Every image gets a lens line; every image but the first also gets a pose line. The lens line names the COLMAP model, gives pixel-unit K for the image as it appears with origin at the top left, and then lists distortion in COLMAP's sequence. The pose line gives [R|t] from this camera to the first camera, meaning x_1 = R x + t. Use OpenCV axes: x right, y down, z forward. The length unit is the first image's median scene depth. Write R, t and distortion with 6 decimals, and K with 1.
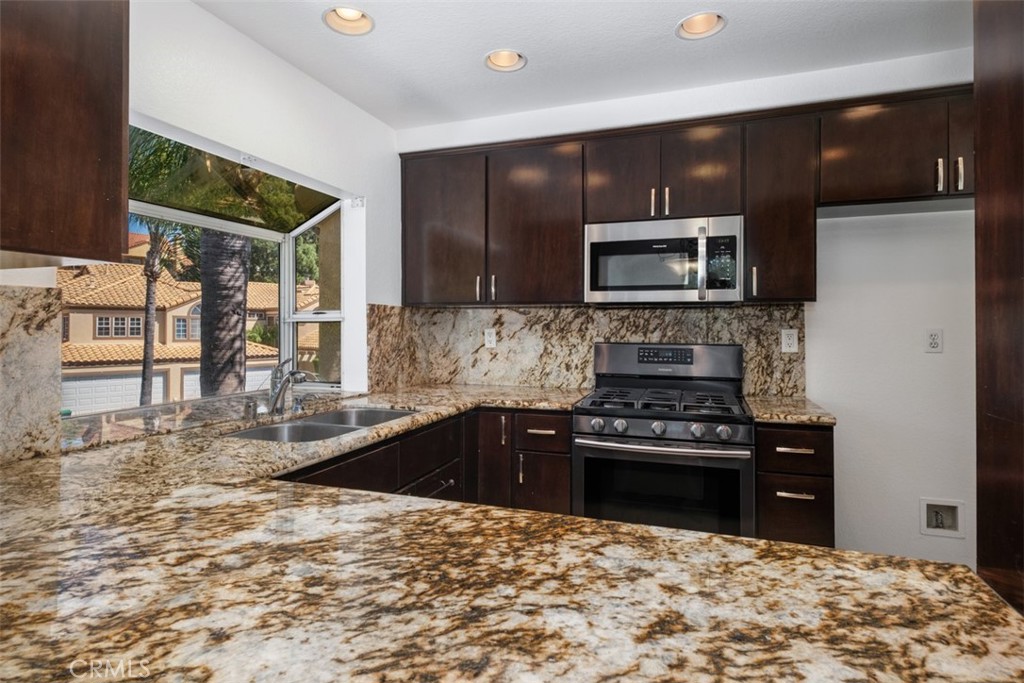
lens RADIAL K [[527.3, 0, 522.2], [0, 527.3, 334.1], [0, 0, 1]] dist [-0.001836, 0.000307]
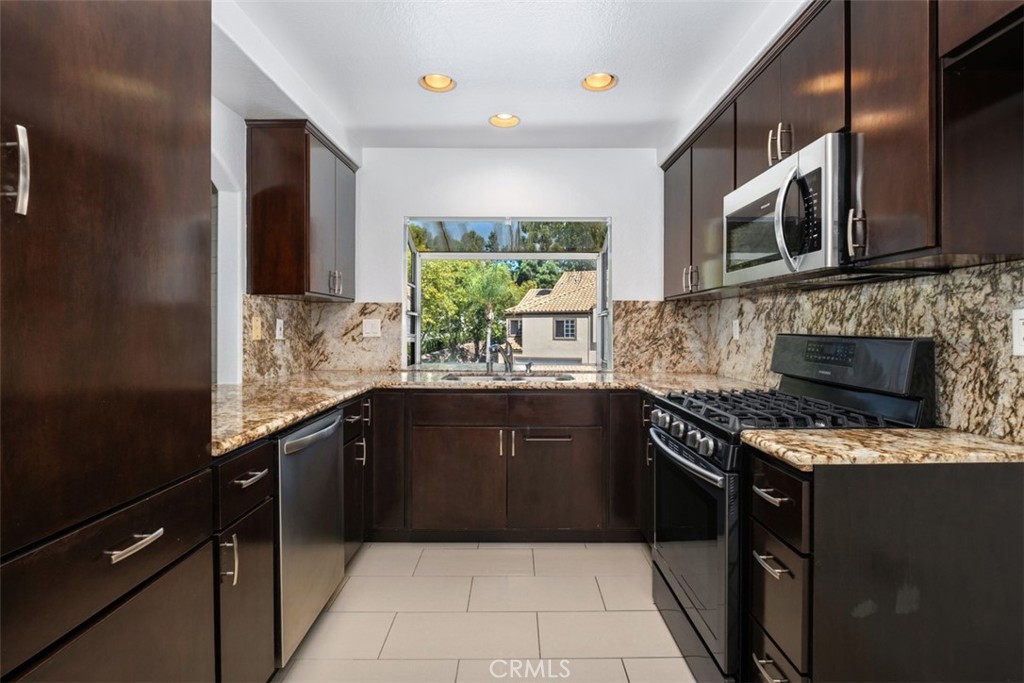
lens RADIAL K [[527.3, 0, 519.6], [0, 527.3, 334.0], [0, 0, 1]] dist [-0.001836, 0.000307]
pose [[0.309632, 0.010158, -0.950802, 0.790232], [-0.013233, 0.999892, 0.006373, 0.016445], [0.950764, 0.010608, 0.309733, 0.381379]]
